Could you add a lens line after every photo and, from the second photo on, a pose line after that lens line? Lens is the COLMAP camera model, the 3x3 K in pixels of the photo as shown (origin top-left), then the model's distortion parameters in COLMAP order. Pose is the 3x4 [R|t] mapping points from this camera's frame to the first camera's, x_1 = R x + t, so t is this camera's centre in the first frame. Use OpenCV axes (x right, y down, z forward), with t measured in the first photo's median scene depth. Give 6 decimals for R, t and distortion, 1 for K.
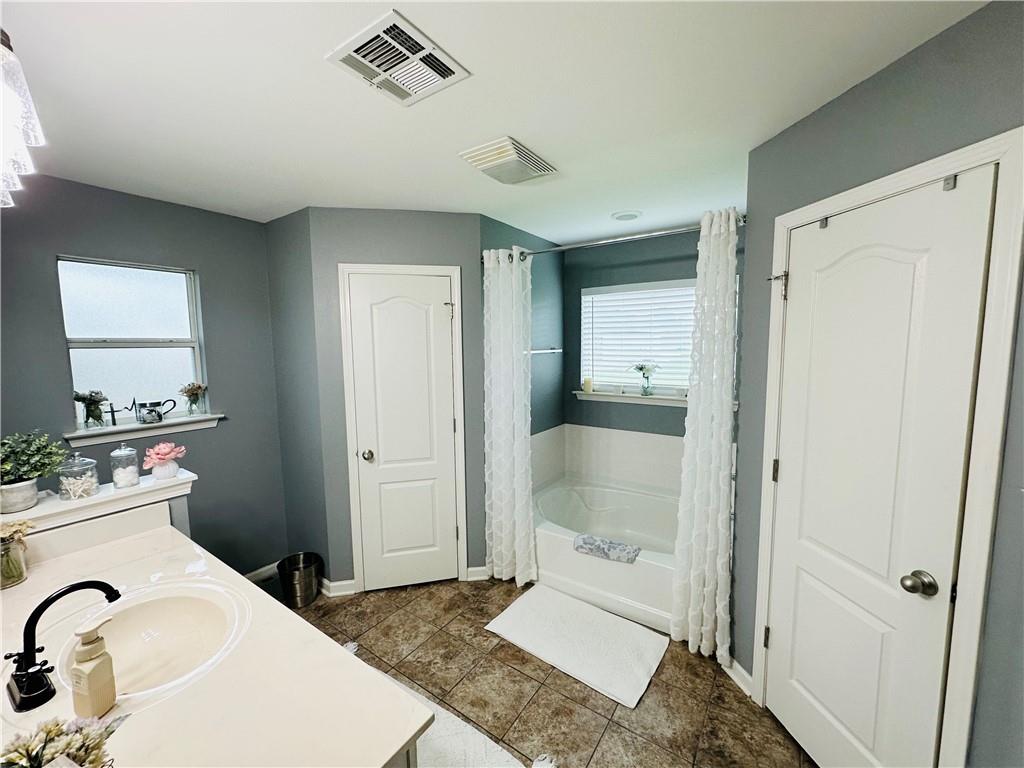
lens RADIAL K [[407.0, 0, 508.1], [0, 407.0, 394.1], [0, 0, 1]] dist [-0.002630, 0.000387]
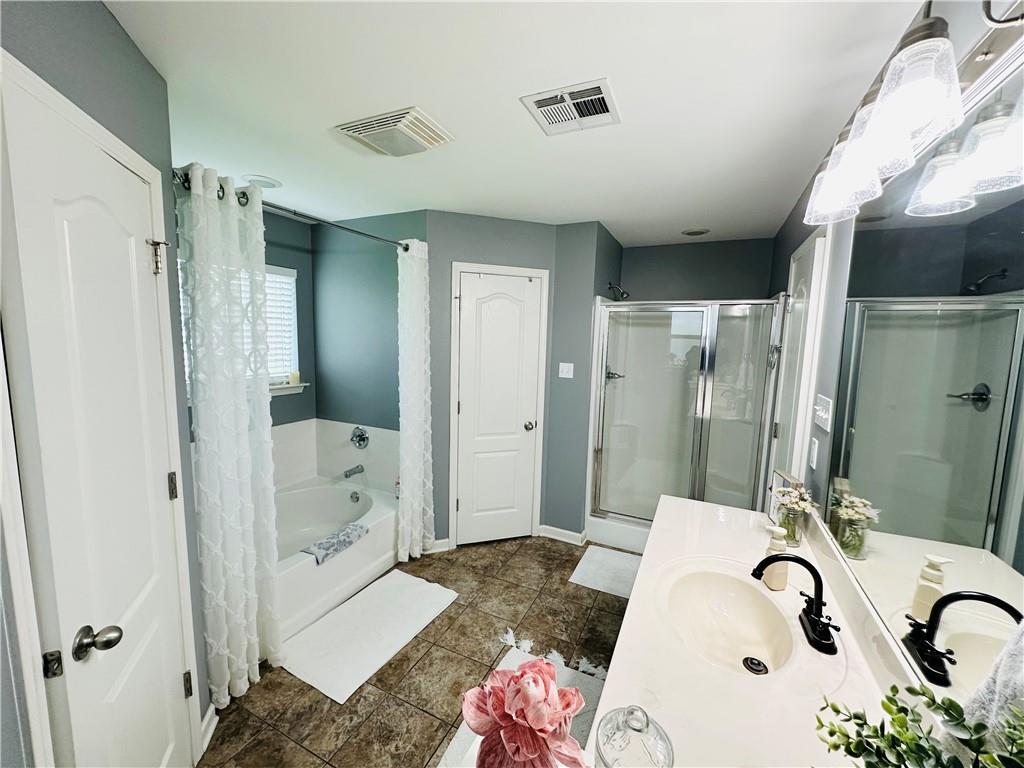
lens RADIAL K [[407.0, 0, 508.5], [0, 407.0, 381.5], [0, 0, 1]] dist [-0.002630, 0.000387]
pose [[-0.148535, -0.099804, 0.983858, -0.928311], [0.120607, 0.985639, 0.118193, -0.083923], [-0.981525, 0.136216, -0.134365, 0.837501]]
